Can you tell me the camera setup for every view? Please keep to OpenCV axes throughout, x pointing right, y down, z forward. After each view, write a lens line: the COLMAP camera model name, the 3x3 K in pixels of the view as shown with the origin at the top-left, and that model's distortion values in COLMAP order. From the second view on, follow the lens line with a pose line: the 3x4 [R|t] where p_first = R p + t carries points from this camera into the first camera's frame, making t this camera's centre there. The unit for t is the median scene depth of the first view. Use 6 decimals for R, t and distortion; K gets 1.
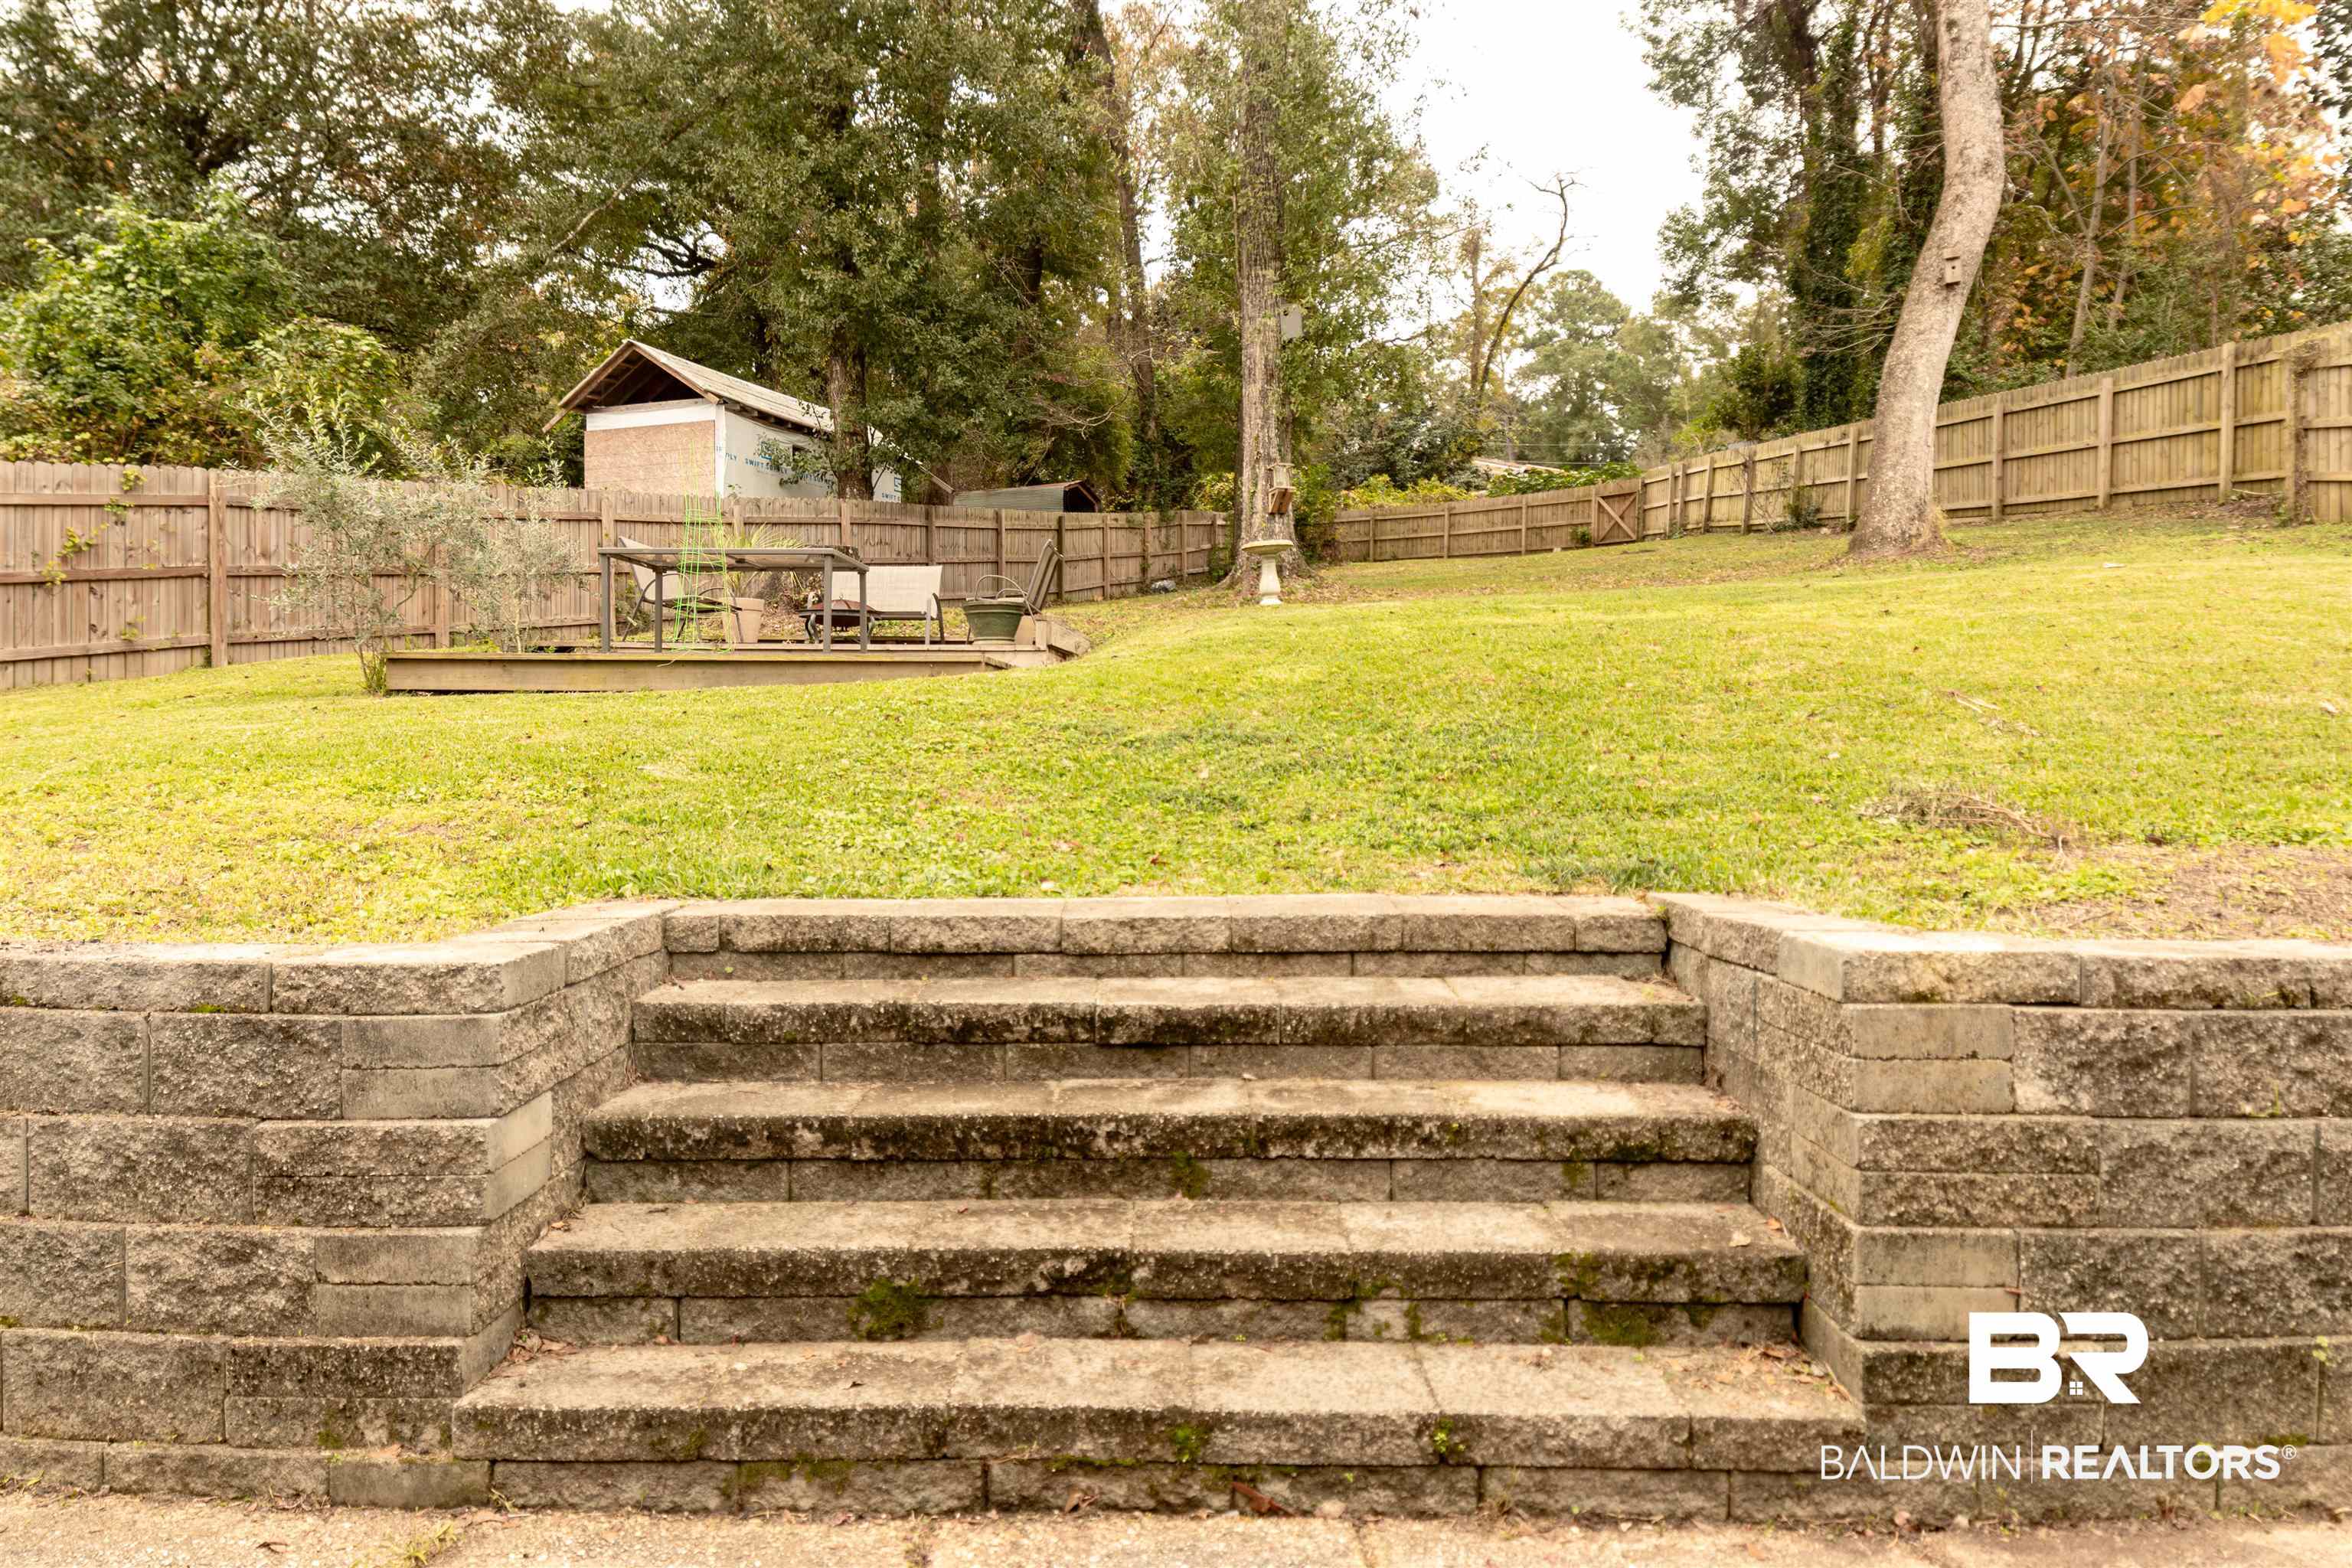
lens RADIAL K [[1299.3, 0, 1176.0], [0, 1299.3, 784.0], [0, 0, 1]] dist [-0.001320, -0.000217]
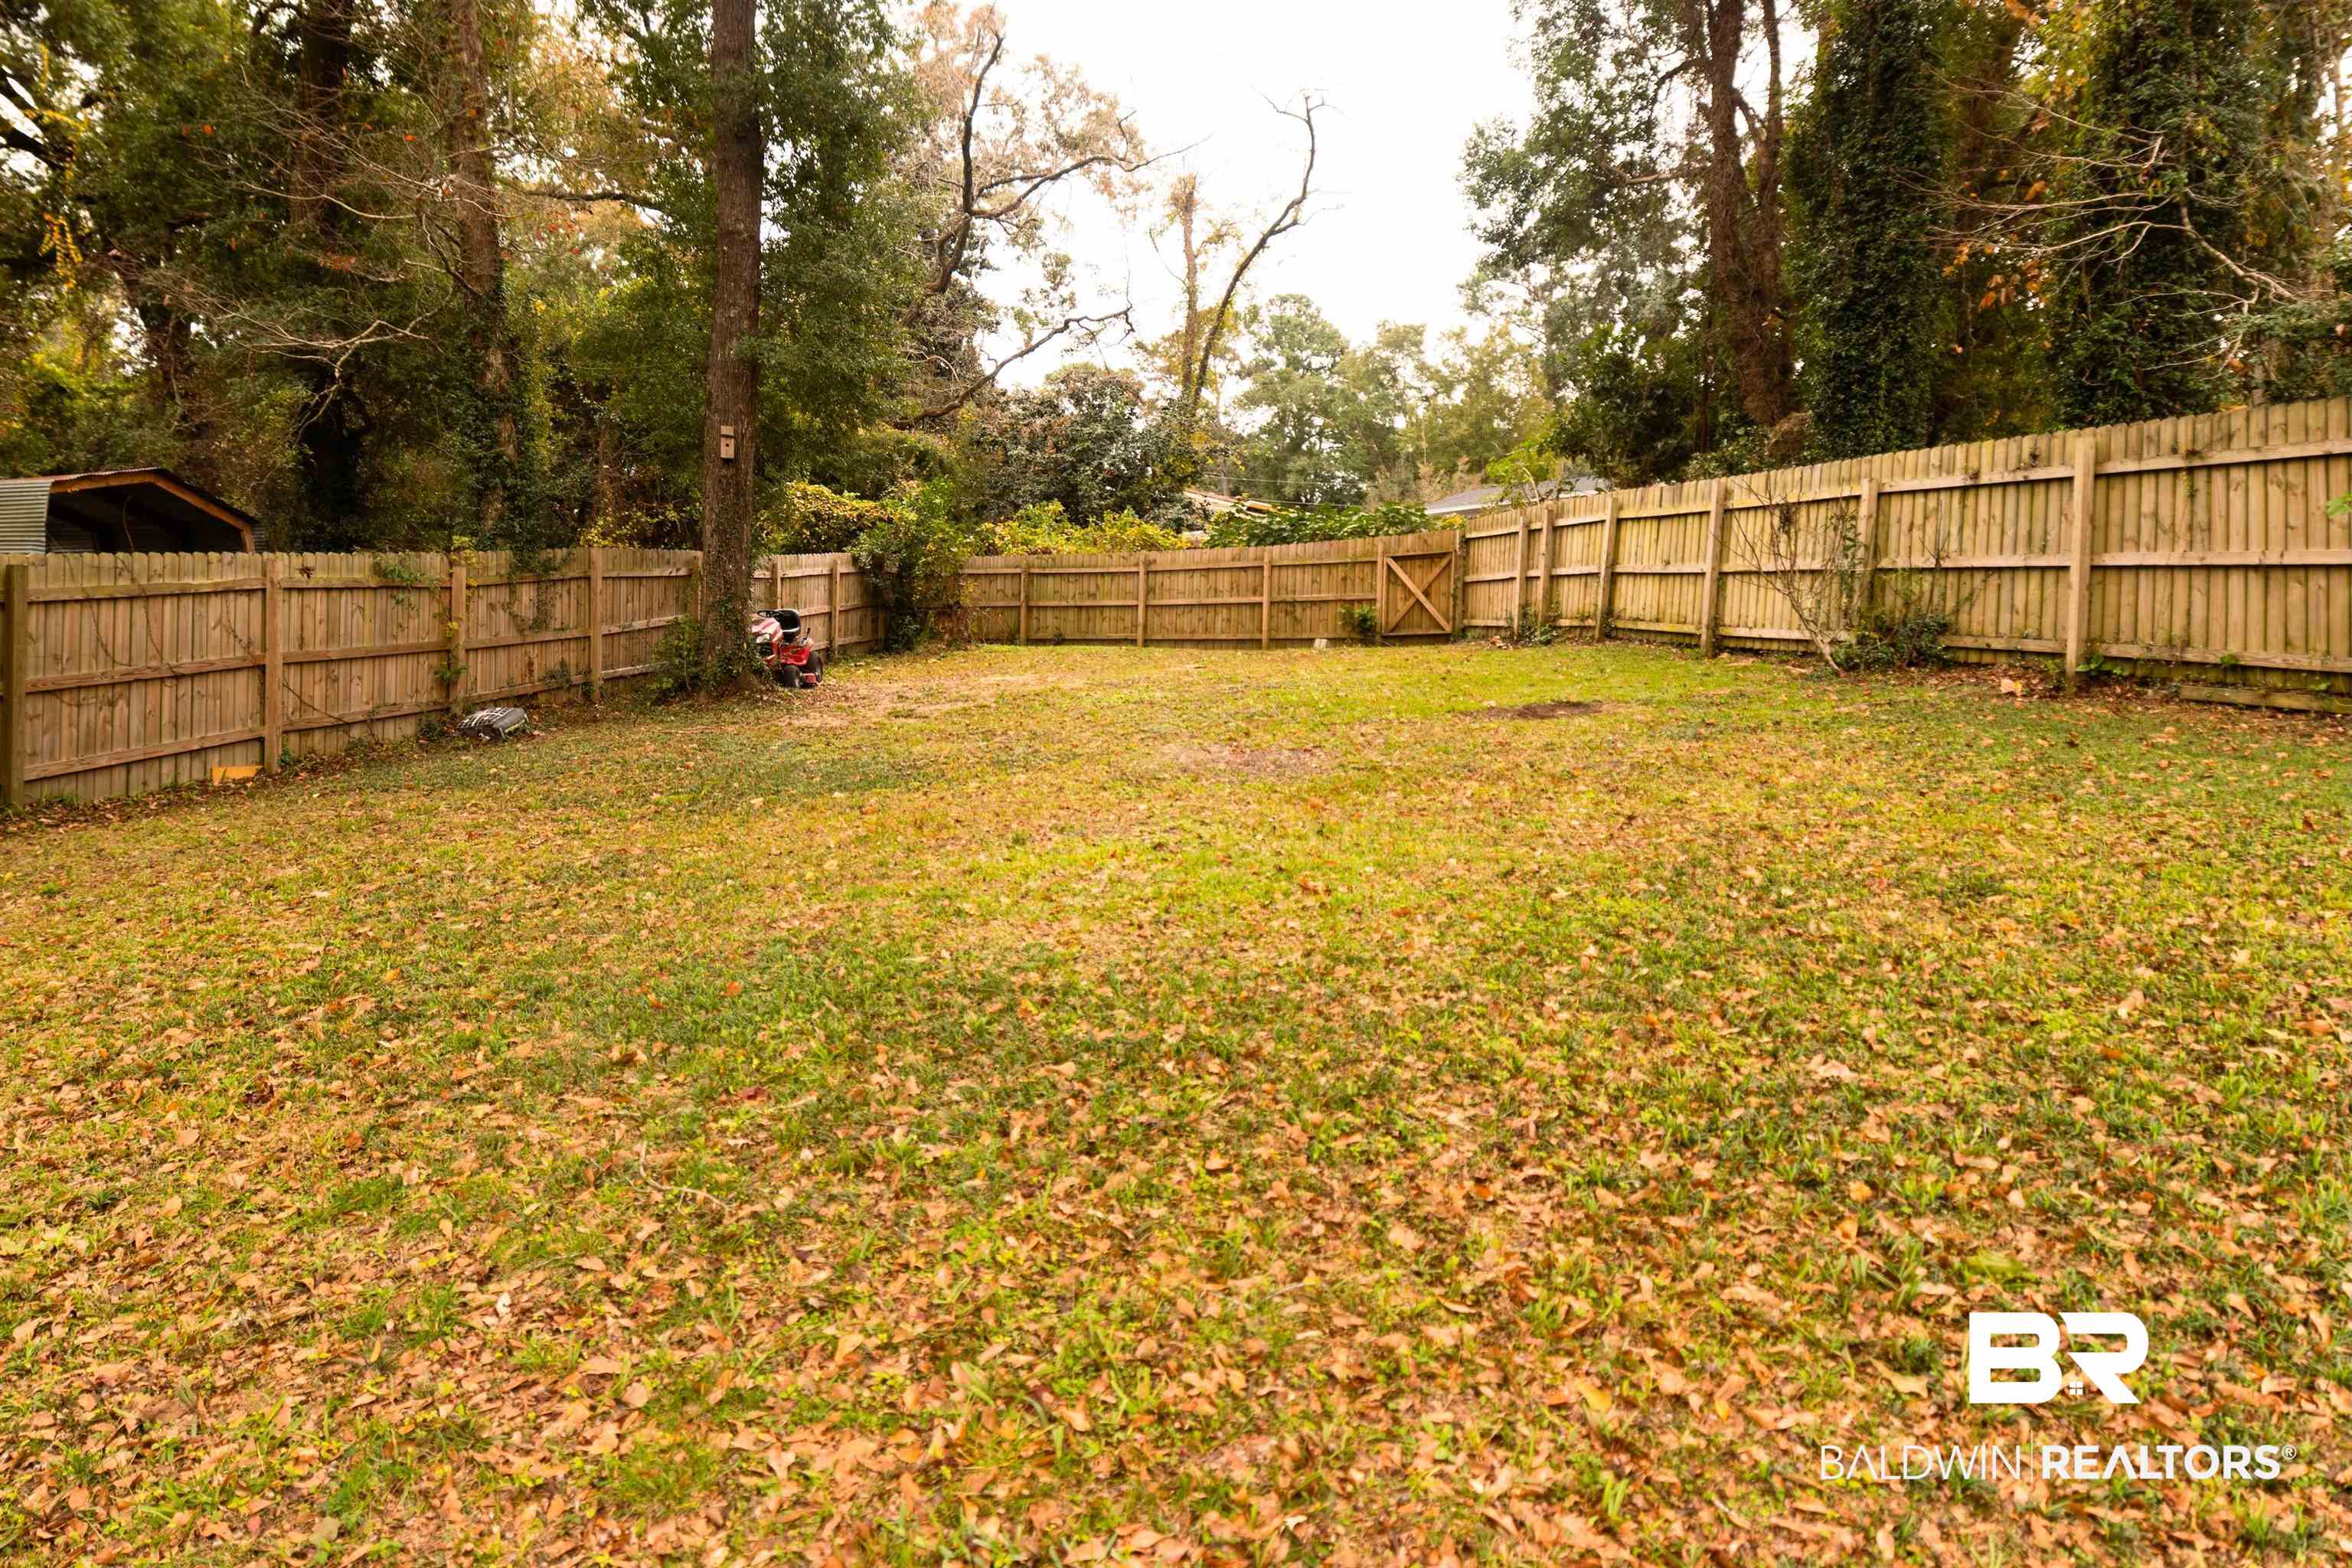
lens RADIAL K [[1180.5, 0, 1176.0], [0, 1180.5, 784.0], [0, 0, 1]] dist [0.016444, -0.000406]
pose [[0.976552, 0.002645, 0.215267, 0.084433], [-0.002682, 0.999996, -0.000121, -0.087160], [-0.215267, -0.000459, 0.976555, 0.367364]]
